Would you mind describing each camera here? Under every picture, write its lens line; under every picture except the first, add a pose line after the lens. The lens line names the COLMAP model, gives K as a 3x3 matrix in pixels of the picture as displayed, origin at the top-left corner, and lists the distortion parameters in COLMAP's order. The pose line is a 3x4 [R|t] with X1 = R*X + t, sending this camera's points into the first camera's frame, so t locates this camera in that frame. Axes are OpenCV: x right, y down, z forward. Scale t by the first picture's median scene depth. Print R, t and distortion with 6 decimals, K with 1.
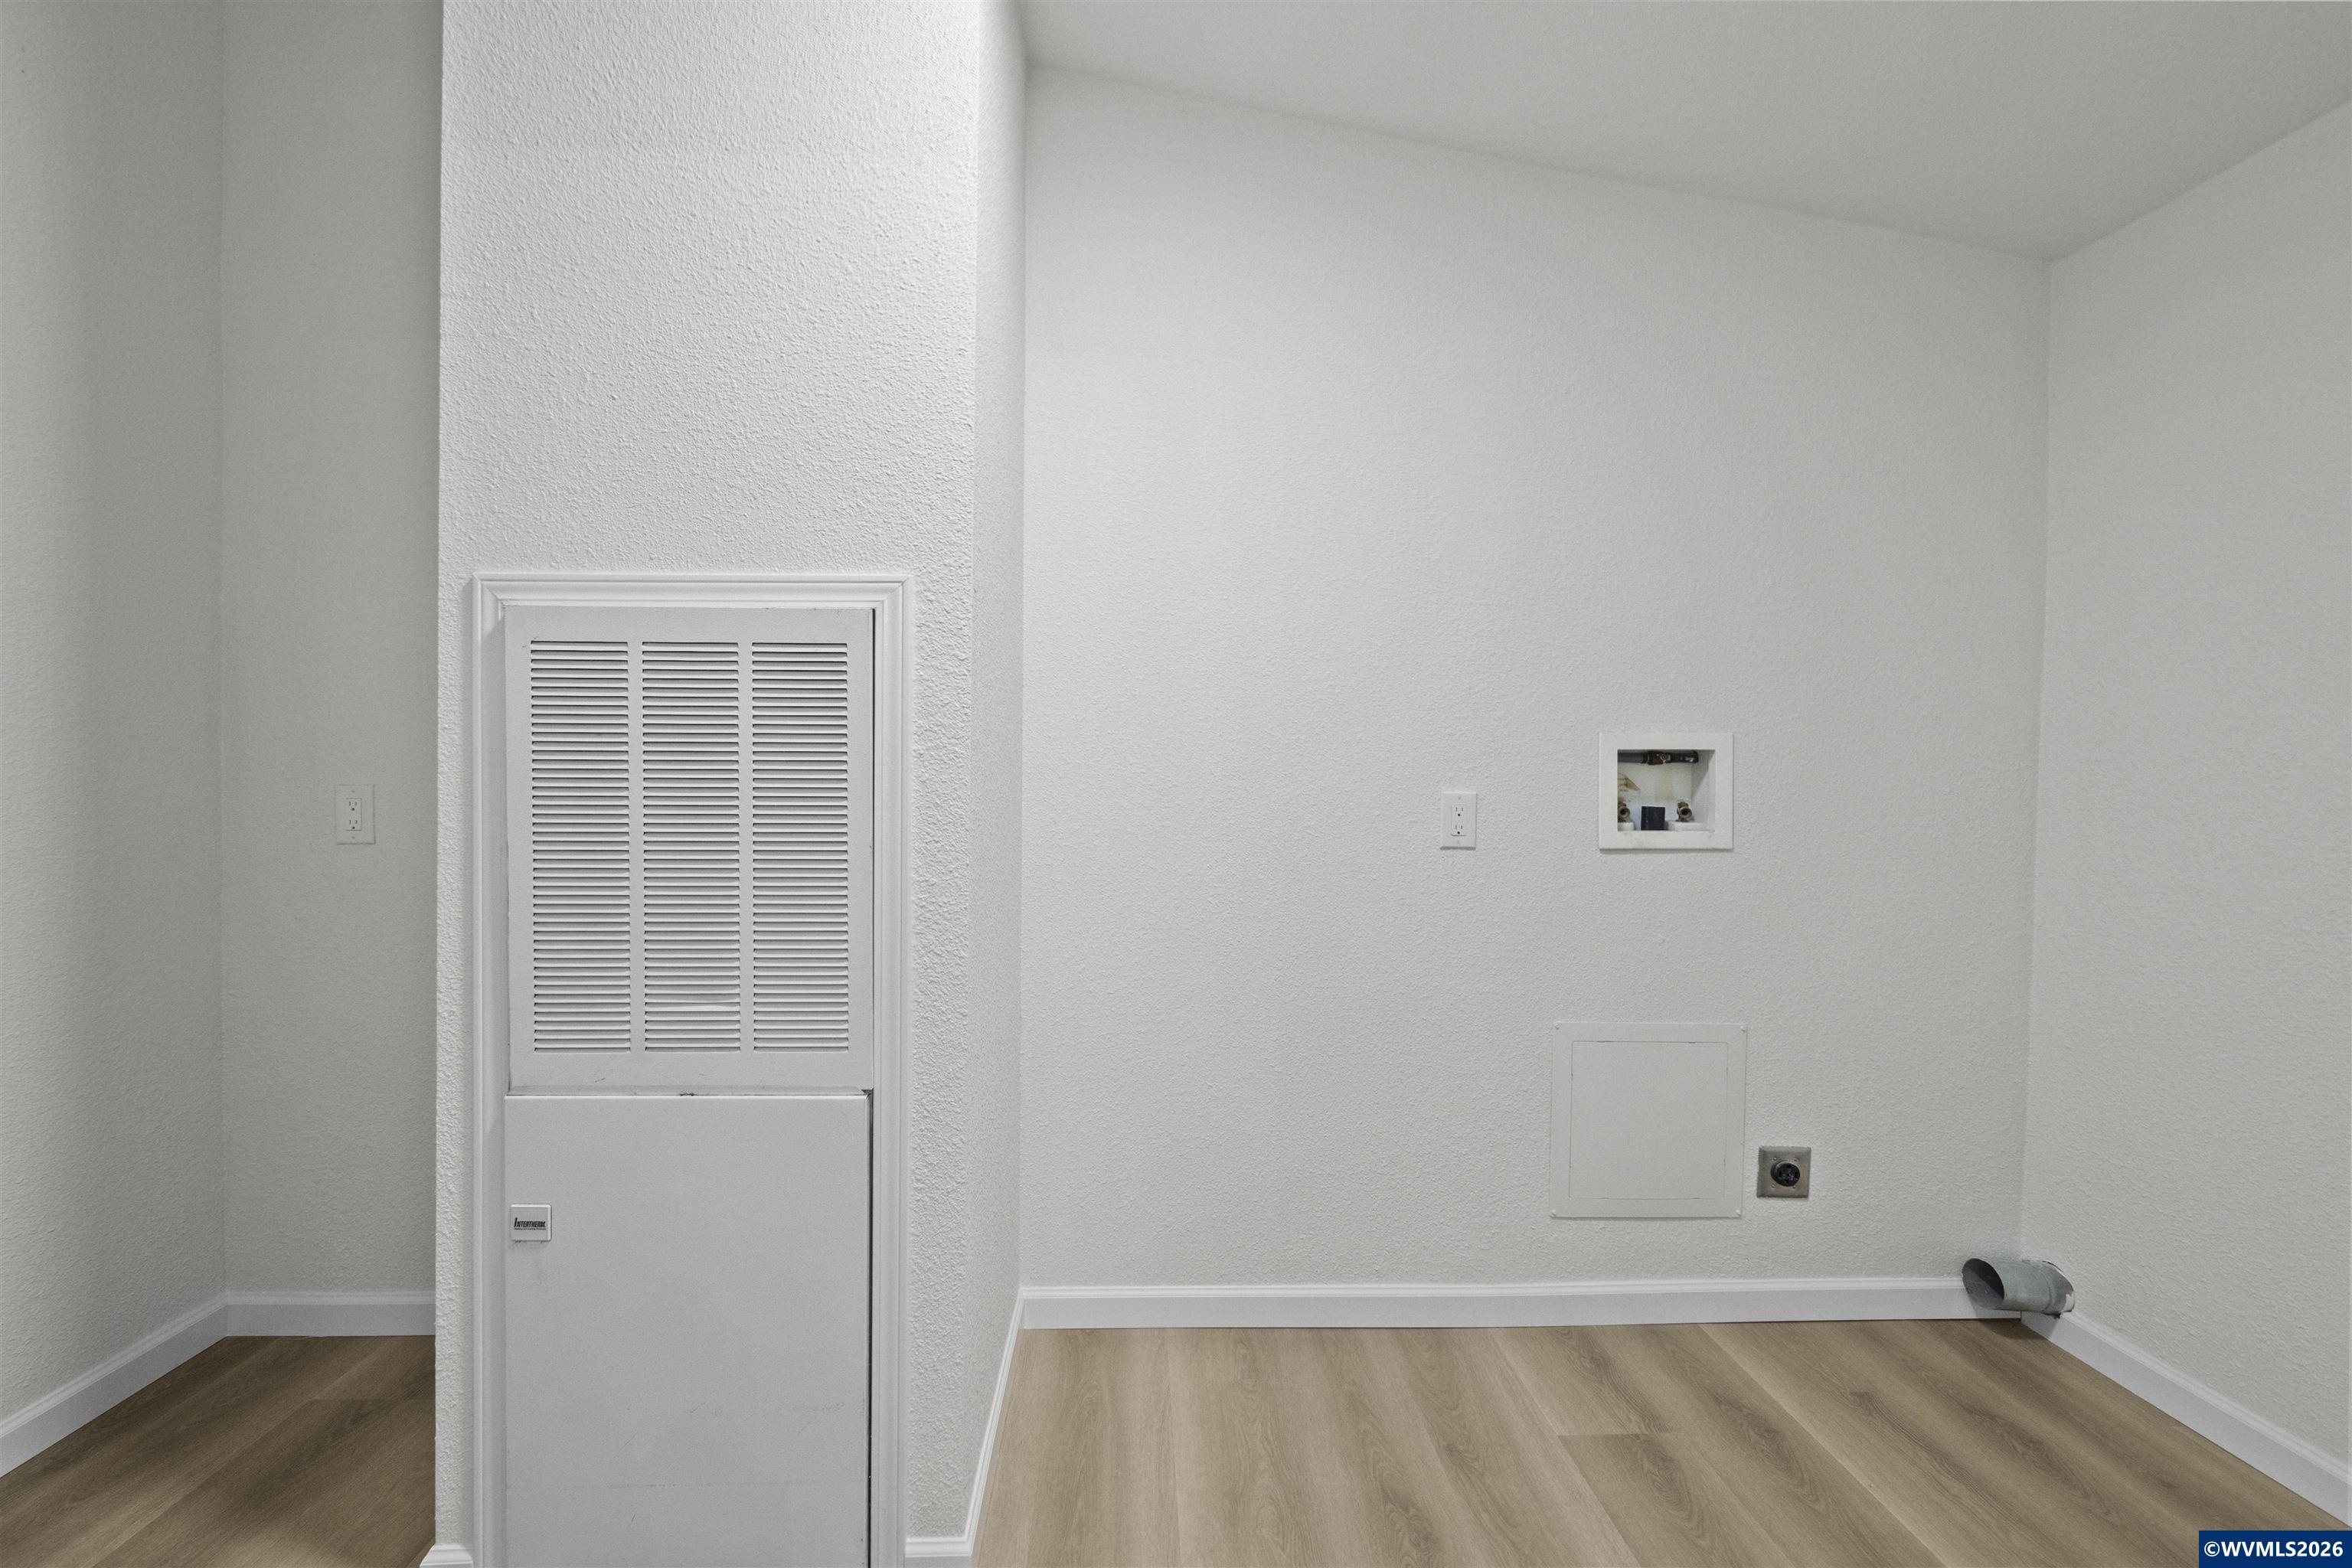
lens RADIAL K [[1011.9, 0, 1169.8], [0, 1011.9, 800.1], [0, 0, 1]] dist [-0.002862, -0.000459]
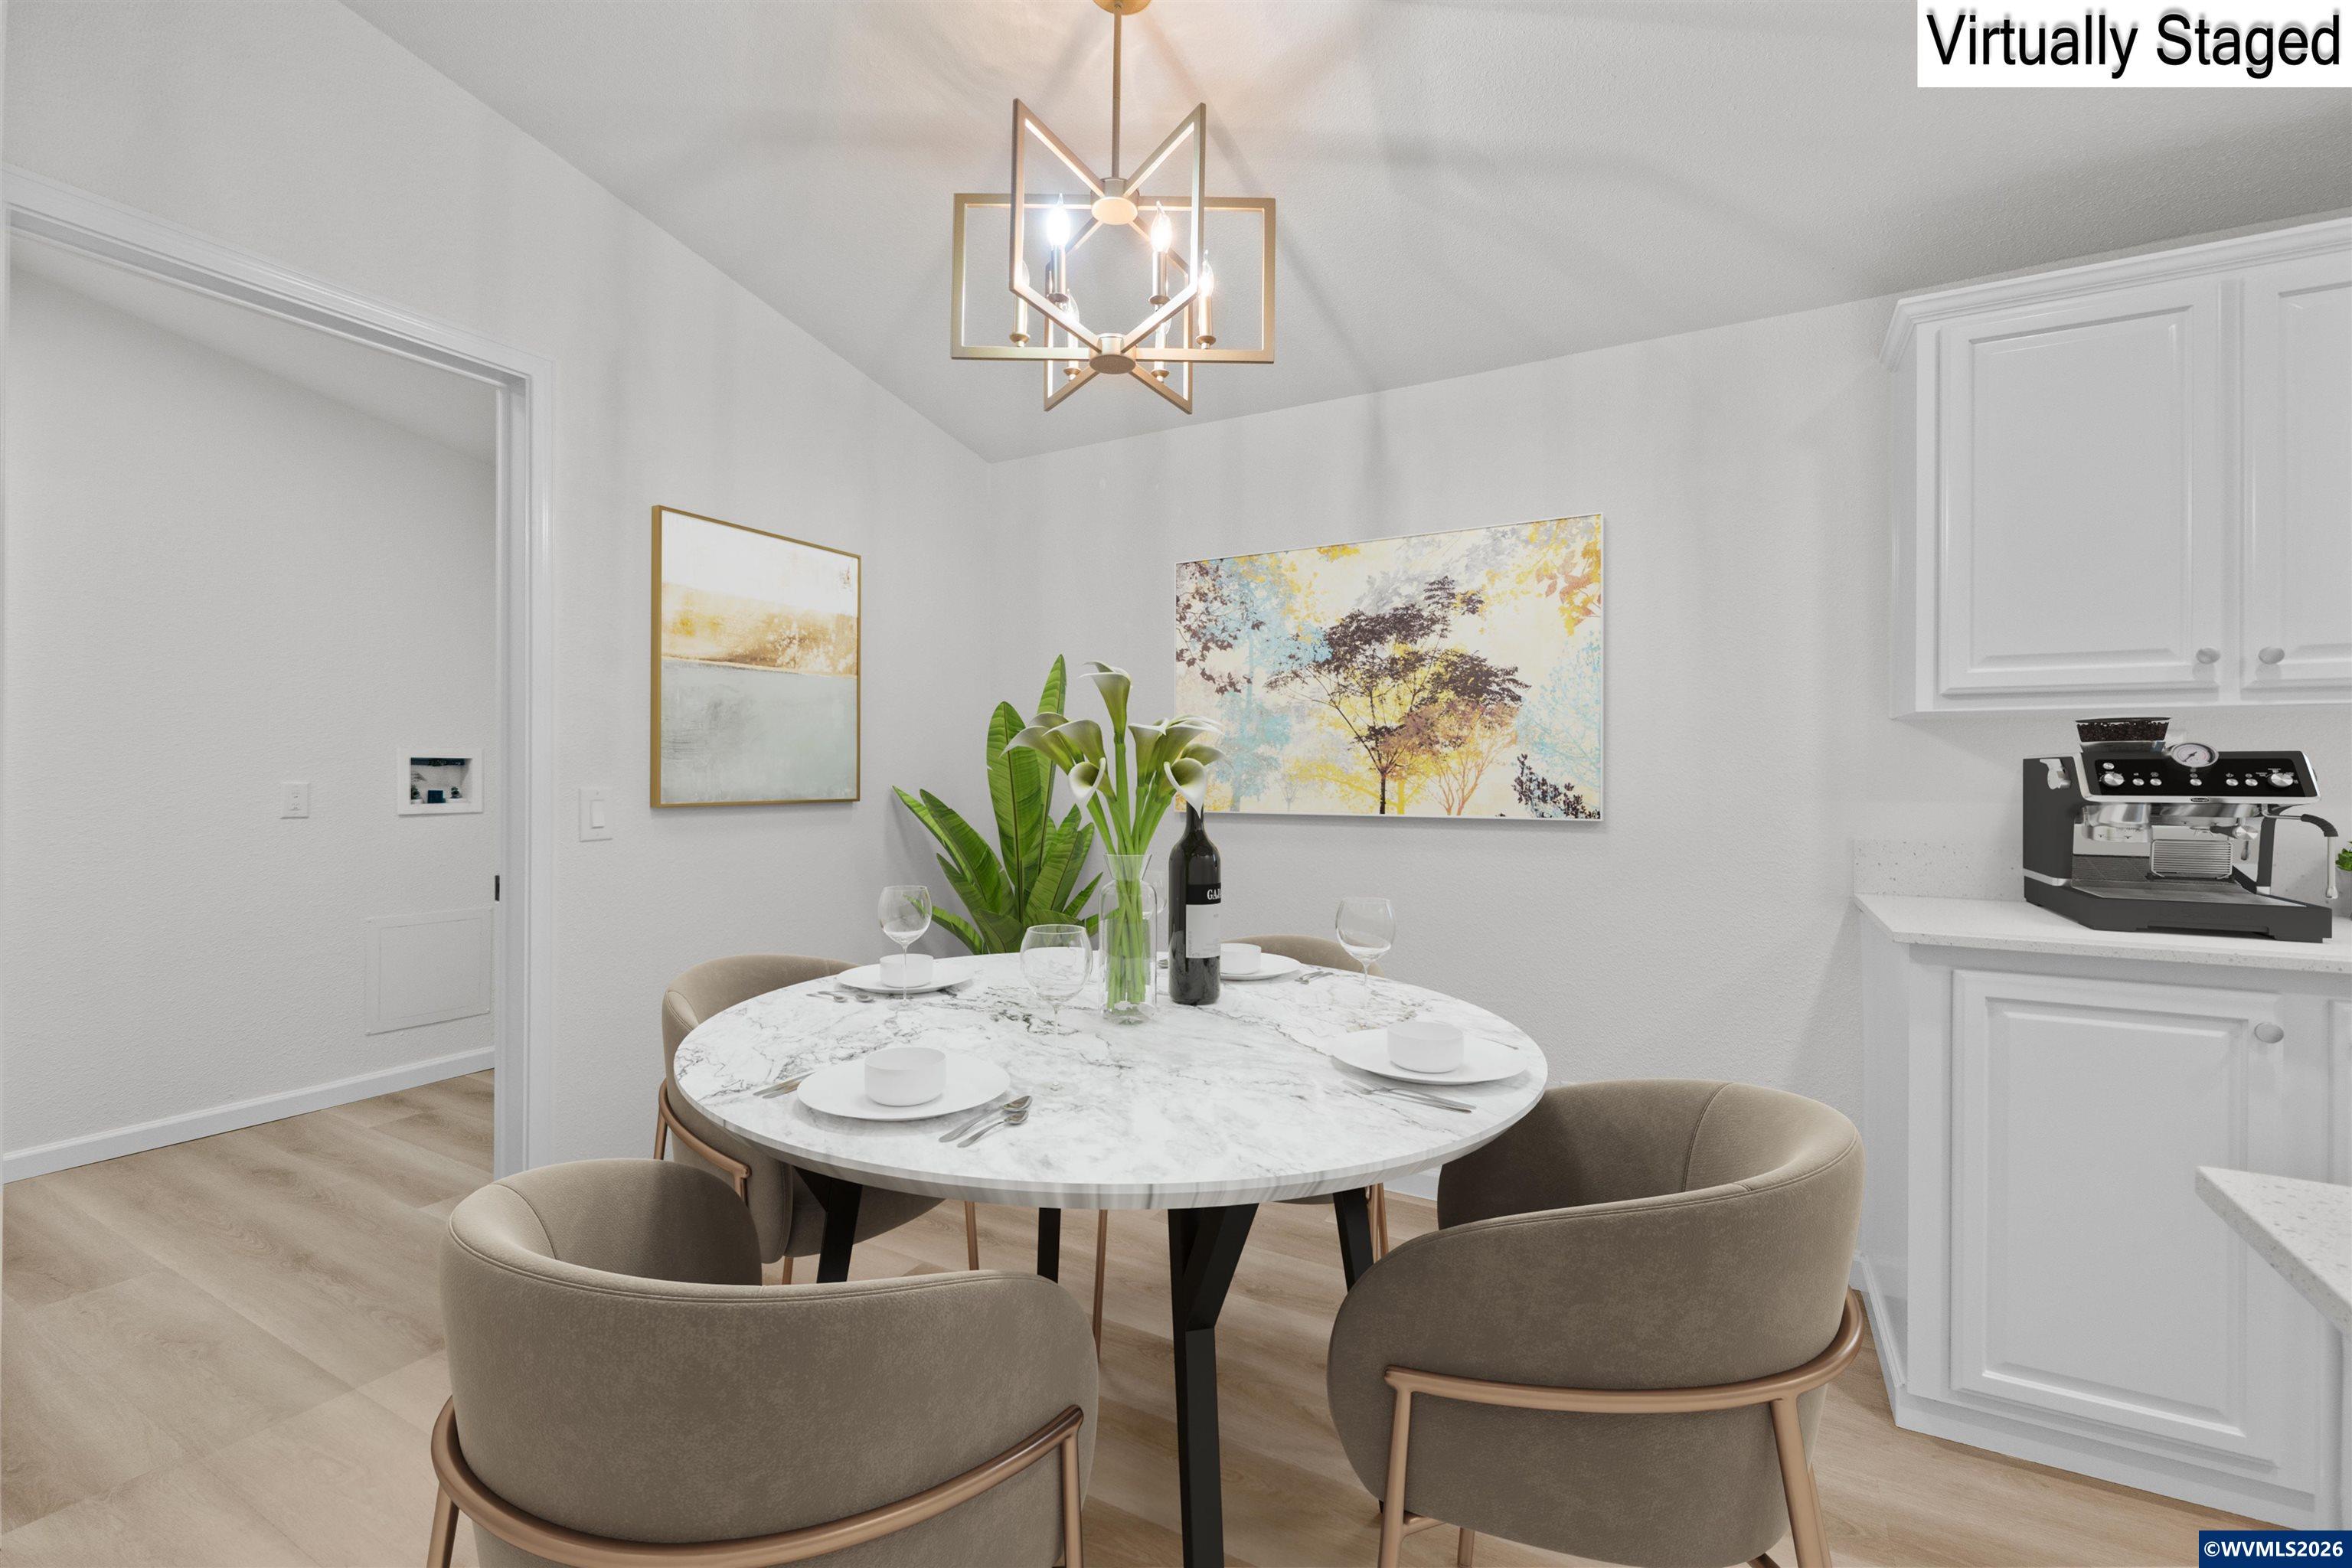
lens RADIAL K [[990.1, 0, 1158.2], [0, 990.1, 778.1], [0, 0, 1]] dist [-0.003932, -0.000589]
pose [[0.522910, -0.001283, 0.852387, -0.329081], [0.003639, 0.999993, -0.000727, -0.008679], [-0.852380, 0.003482, 0.522911, -0.973007]]
